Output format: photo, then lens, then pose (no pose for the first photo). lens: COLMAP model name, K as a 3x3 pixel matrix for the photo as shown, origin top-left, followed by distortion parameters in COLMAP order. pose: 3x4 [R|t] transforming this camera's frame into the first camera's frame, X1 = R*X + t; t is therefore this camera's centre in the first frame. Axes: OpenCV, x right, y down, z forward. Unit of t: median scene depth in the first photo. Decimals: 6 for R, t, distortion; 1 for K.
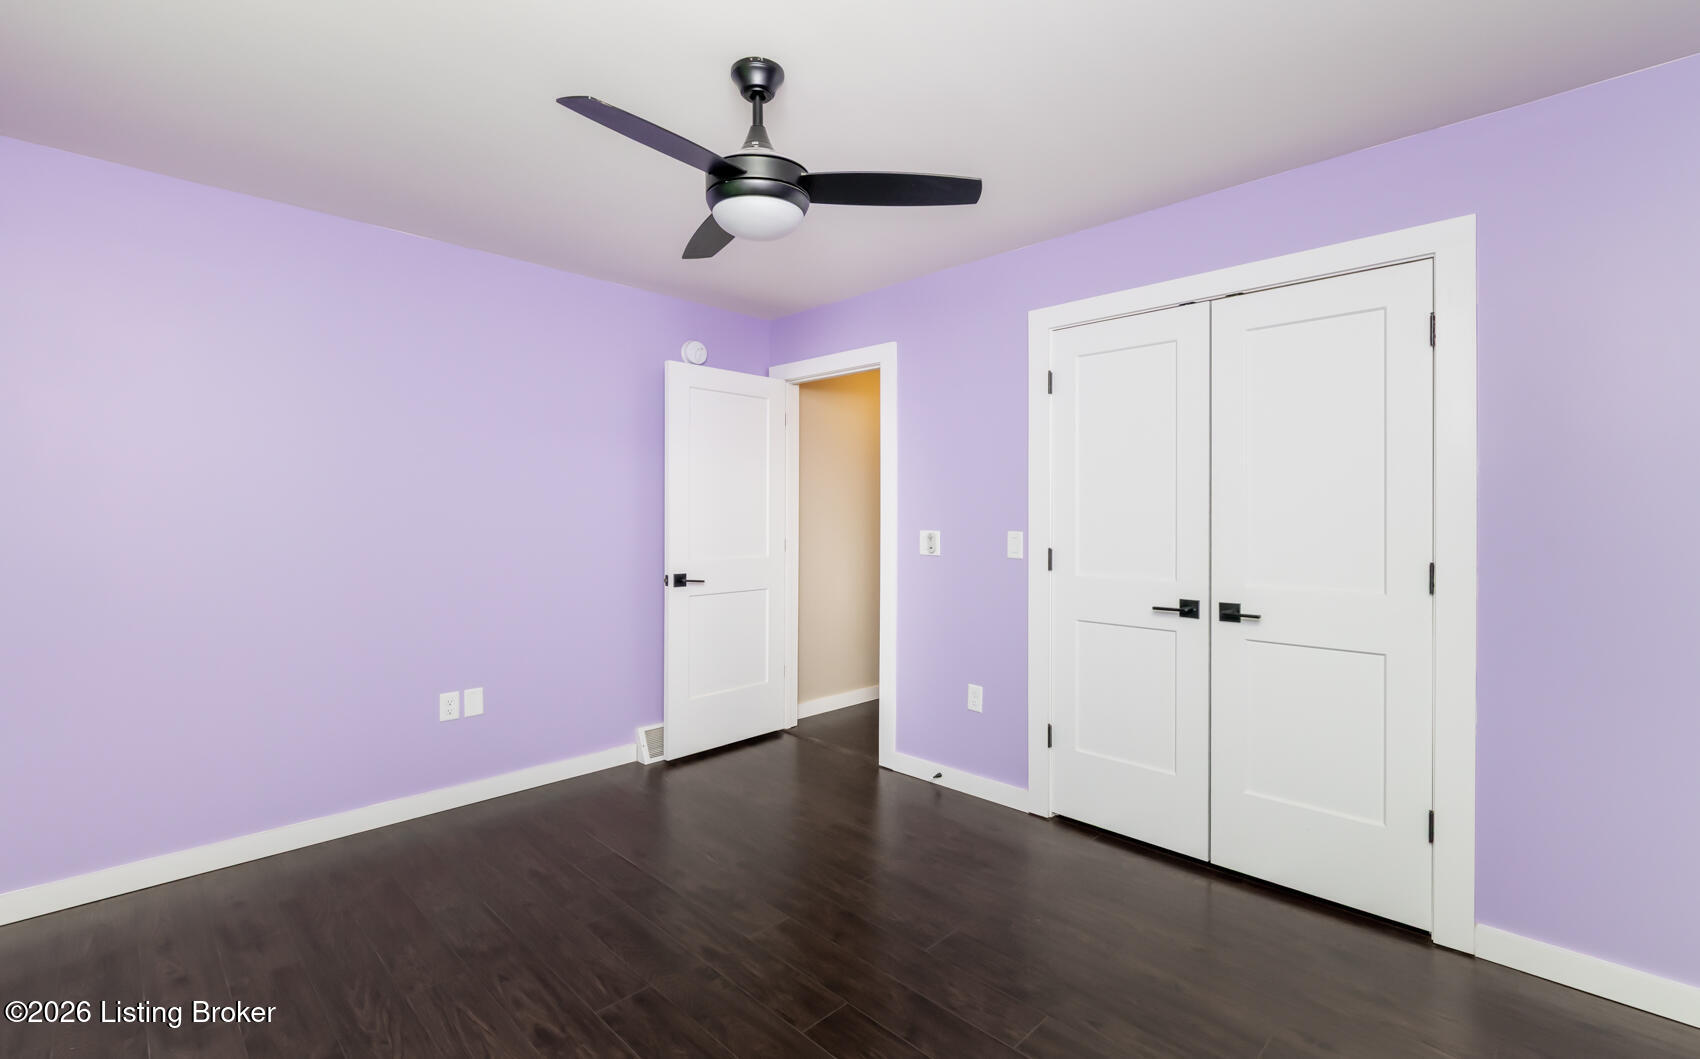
lens RADIAL K [[747.9, 0, 845.5], [0, 747.9, 520.4], [0, 0, 1]] dist [0.003078, -0.000781]
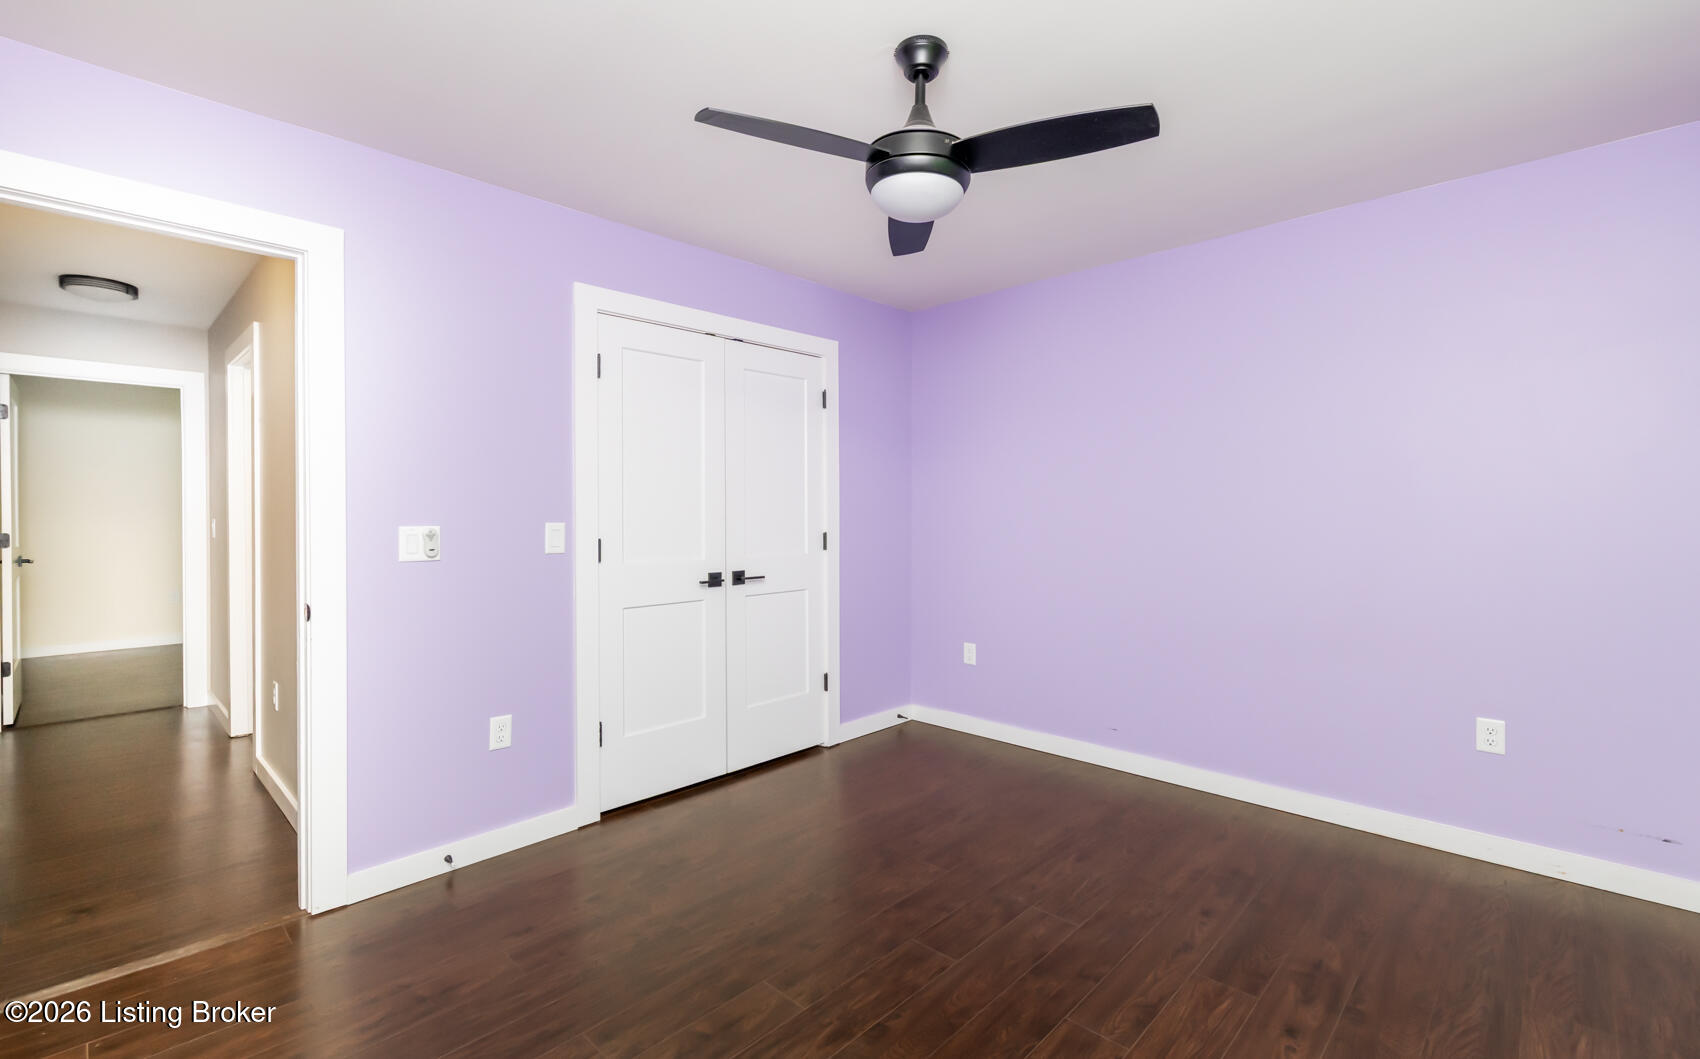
lens RADIAL K [[747.9, 0, 849.0], [0, 747.9, 519.6], [0, 0, 1]] dist [0.003078, -0.000781]
pose [[-0.022985, -0.015638, 0.999613, -0.879962], [0.007948, 0.999843, 0.015825, -0.000217], [-0.999704, 0.008309, -0.022857, 0.889533]]
